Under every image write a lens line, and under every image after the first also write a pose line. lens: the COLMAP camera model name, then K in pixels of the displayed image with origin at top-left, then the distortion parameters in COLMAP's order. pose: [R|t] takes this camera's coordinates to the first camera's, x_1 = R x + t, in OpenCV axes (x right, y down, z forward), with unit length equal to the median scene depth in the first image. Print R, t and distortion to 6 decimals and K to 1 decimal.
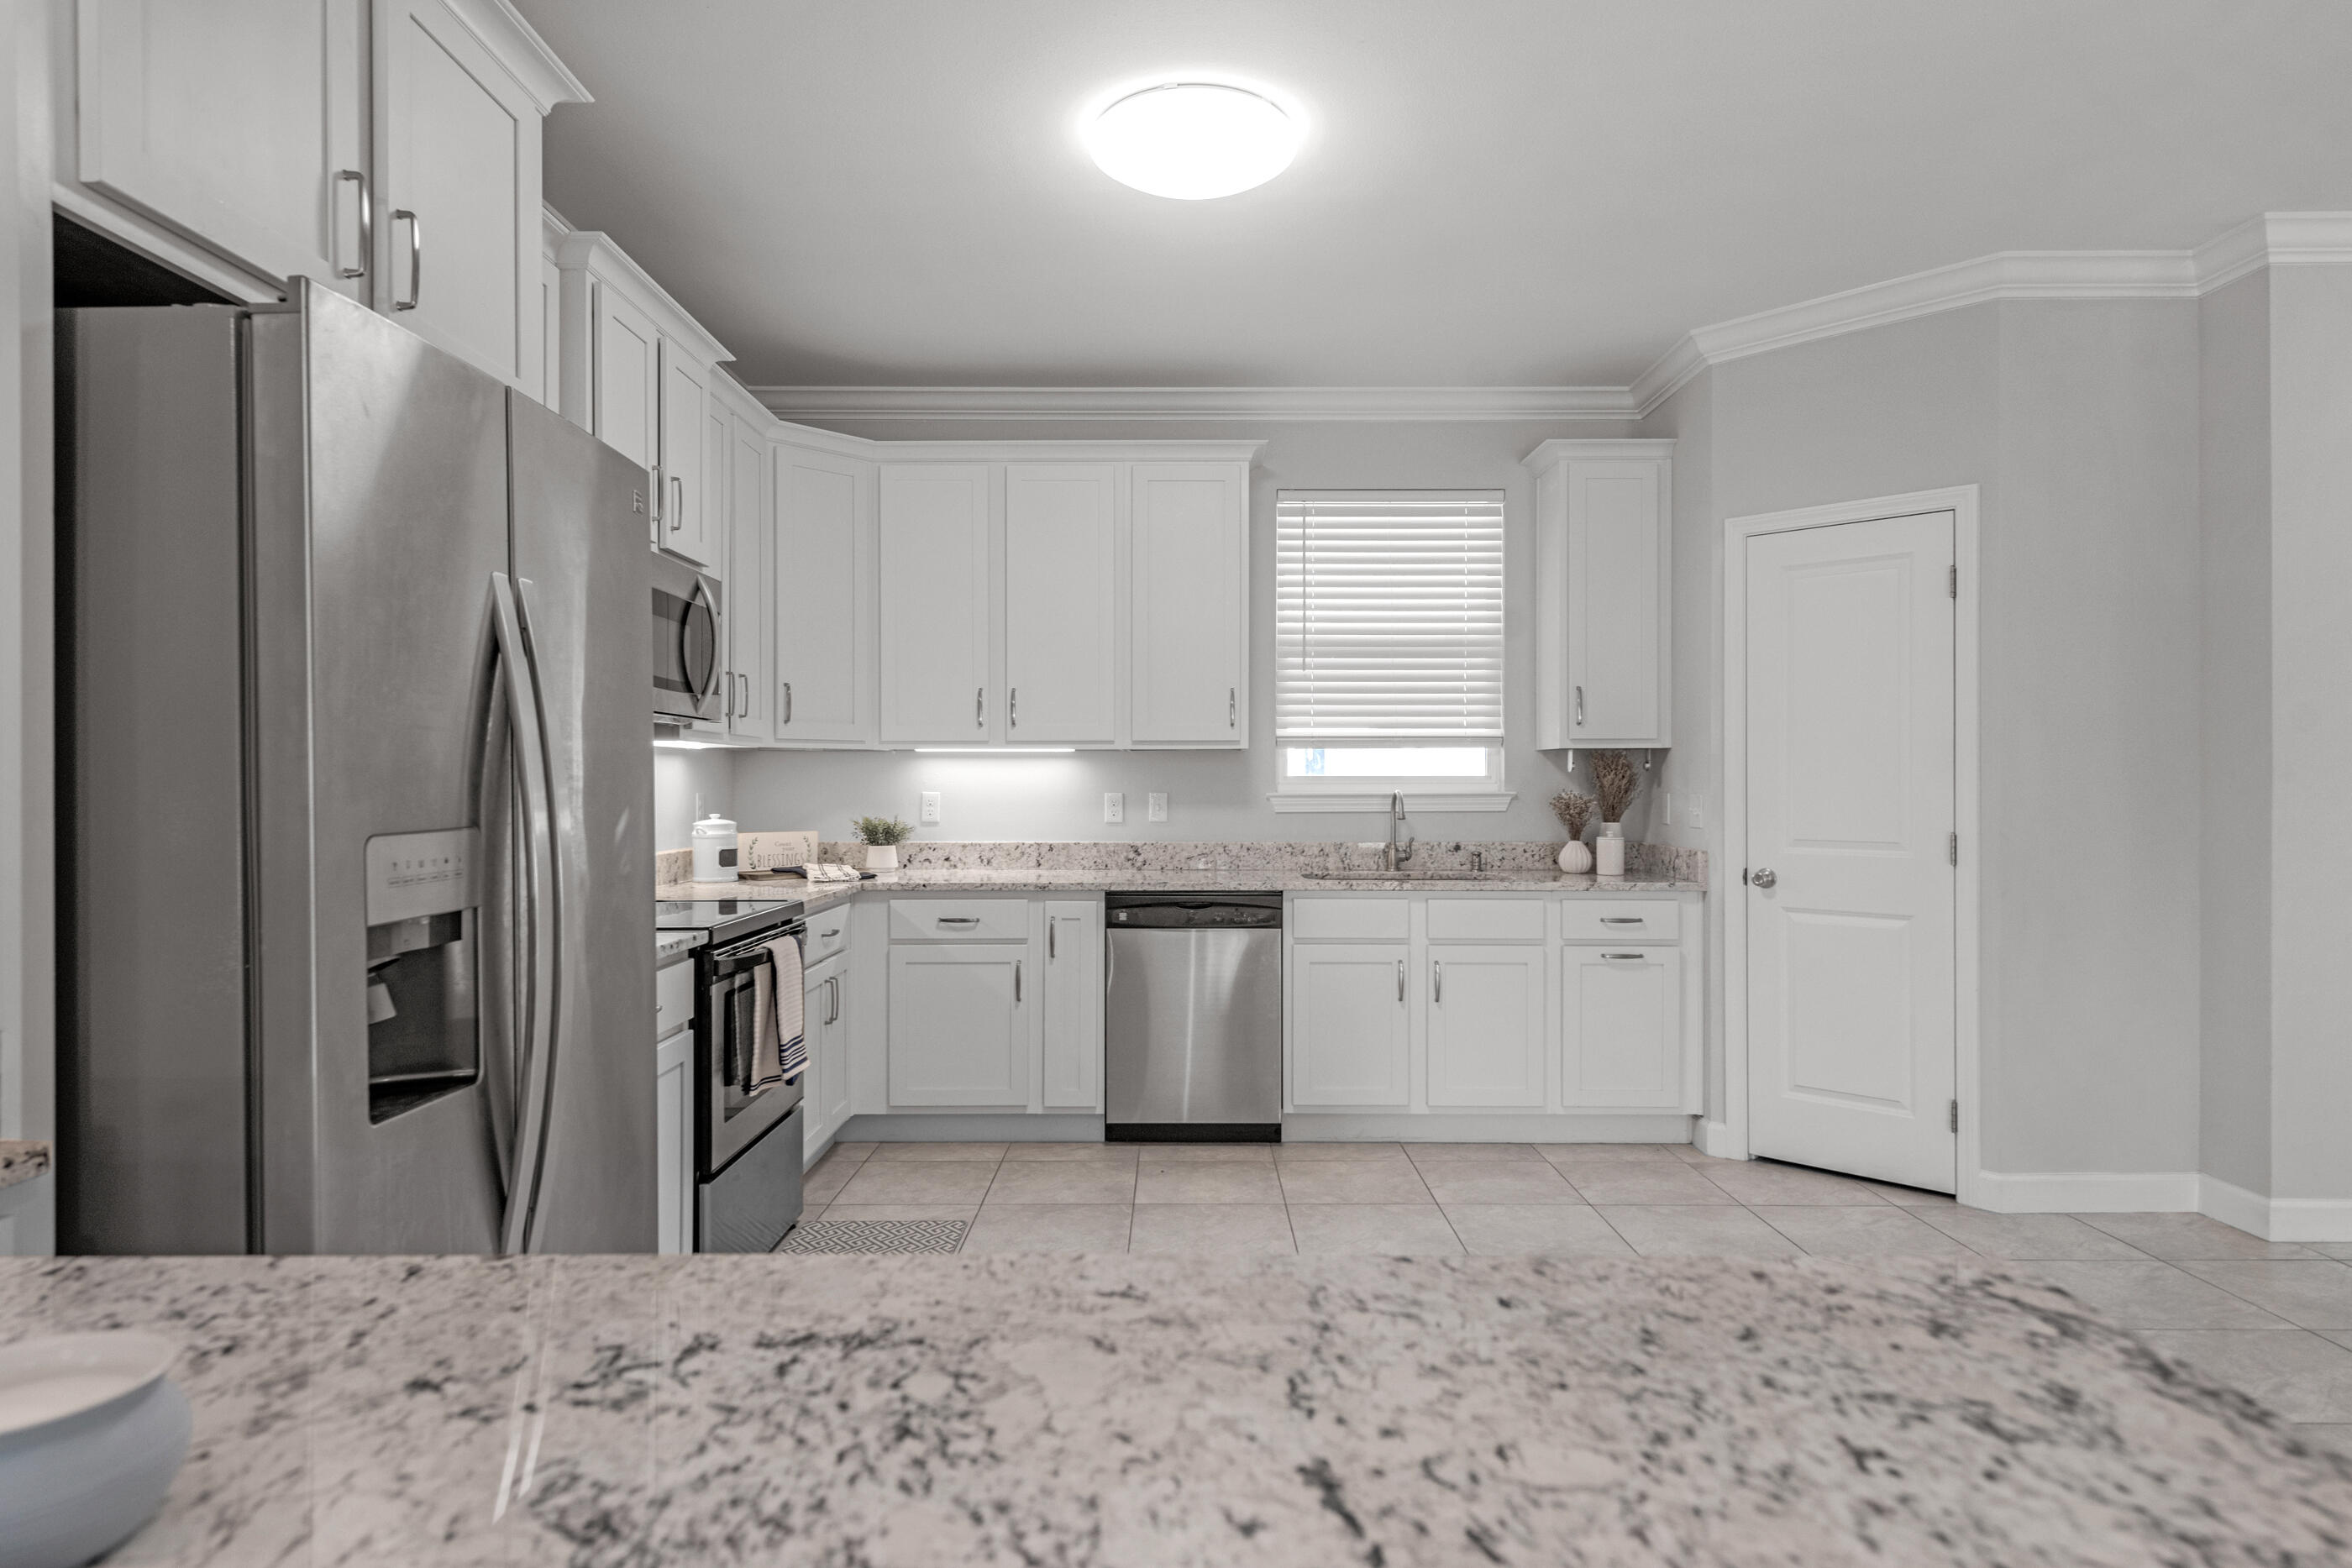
lens RADIAL K [[1328.2, 0, 1171.2], [0, 1328.2, 798.5], [0, 0, 1]] dist [0.012555, 0.000399]
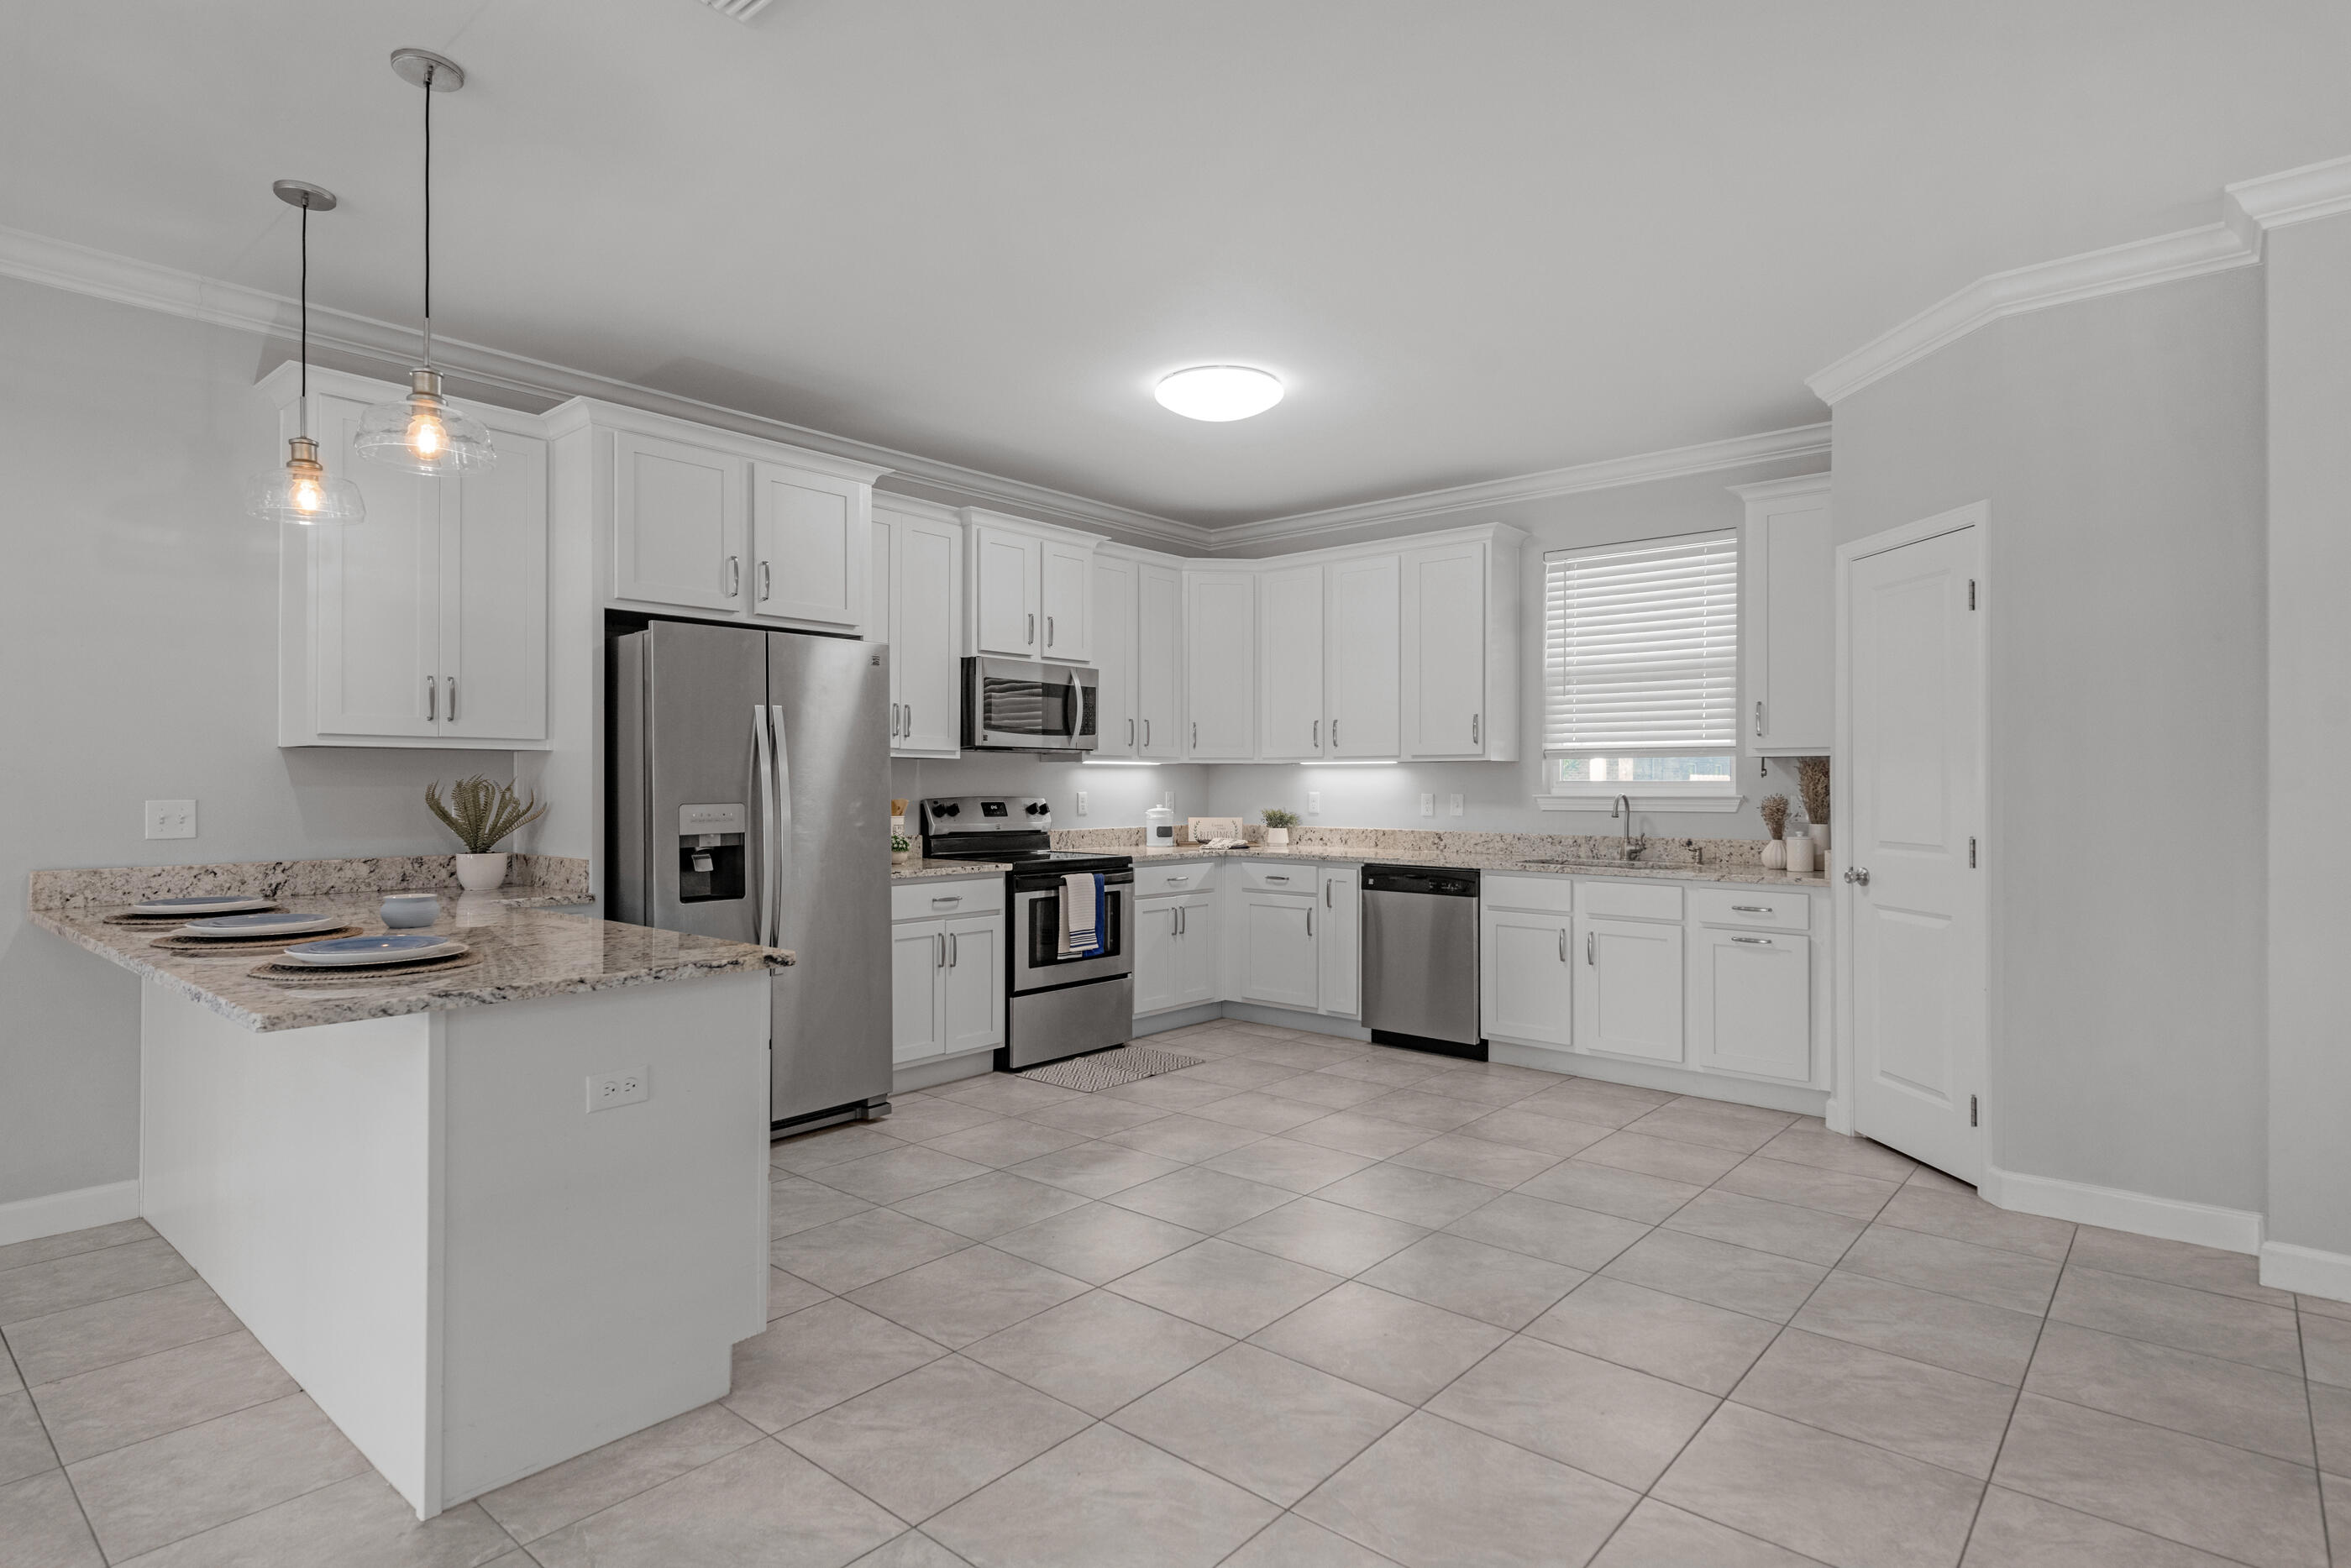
lens RADIAL K [[1198.5, 0, 1178.3], [0, 1198.5, 803.4], [0, 0, 1]] dist [0.005111, -0.003248]
pose [[0.761203, 0.012402, -0.648395, 0.589336], [-0.010274, 0.999922, 0.007065, -0.000379], [0.648432, 0.001283, 0.761272, -0.090241]]
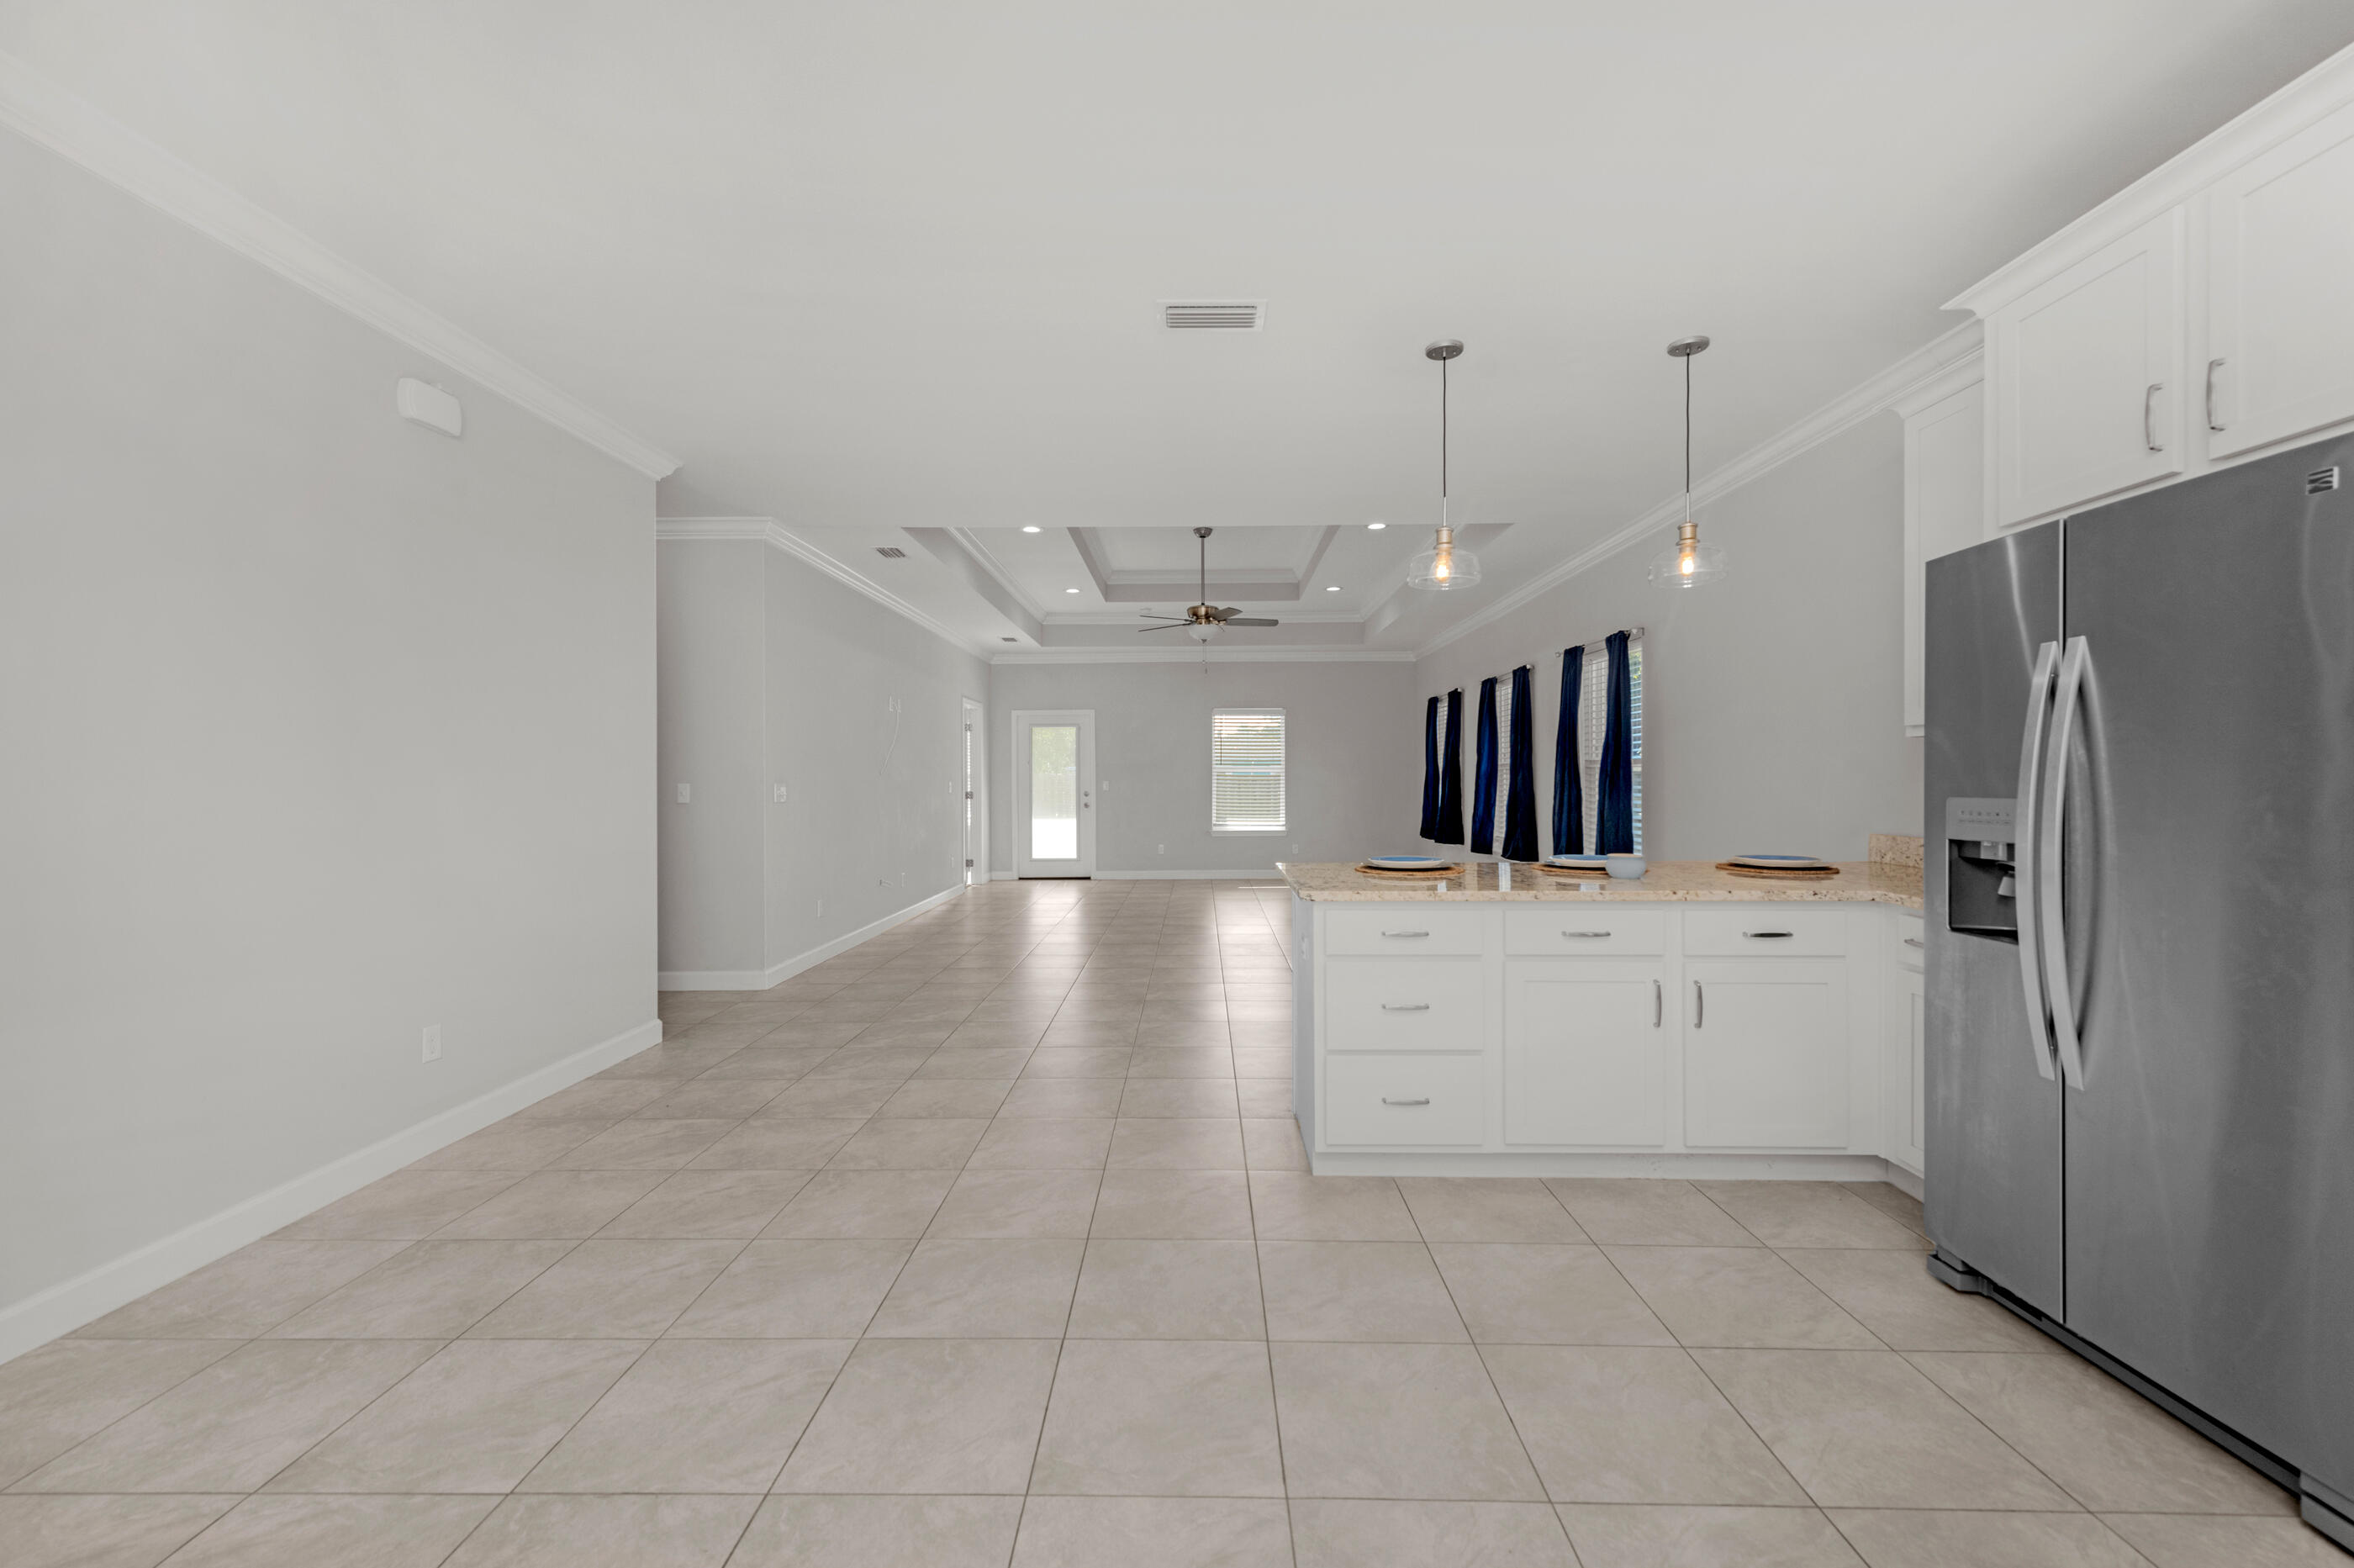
lens RADIAL K [[955.4, 0, 1182.4], [0, 955.4, 789.0], [0, 0, 1]] dist [0.019318, -0.005588]
pose [[-0.999930, 0.004898, 0.010764, 0.190931], [0.005156, 0.999697, 0.024080, -0.008021], [-0.010643, 0.024134, -0.999652, 0.788945]]
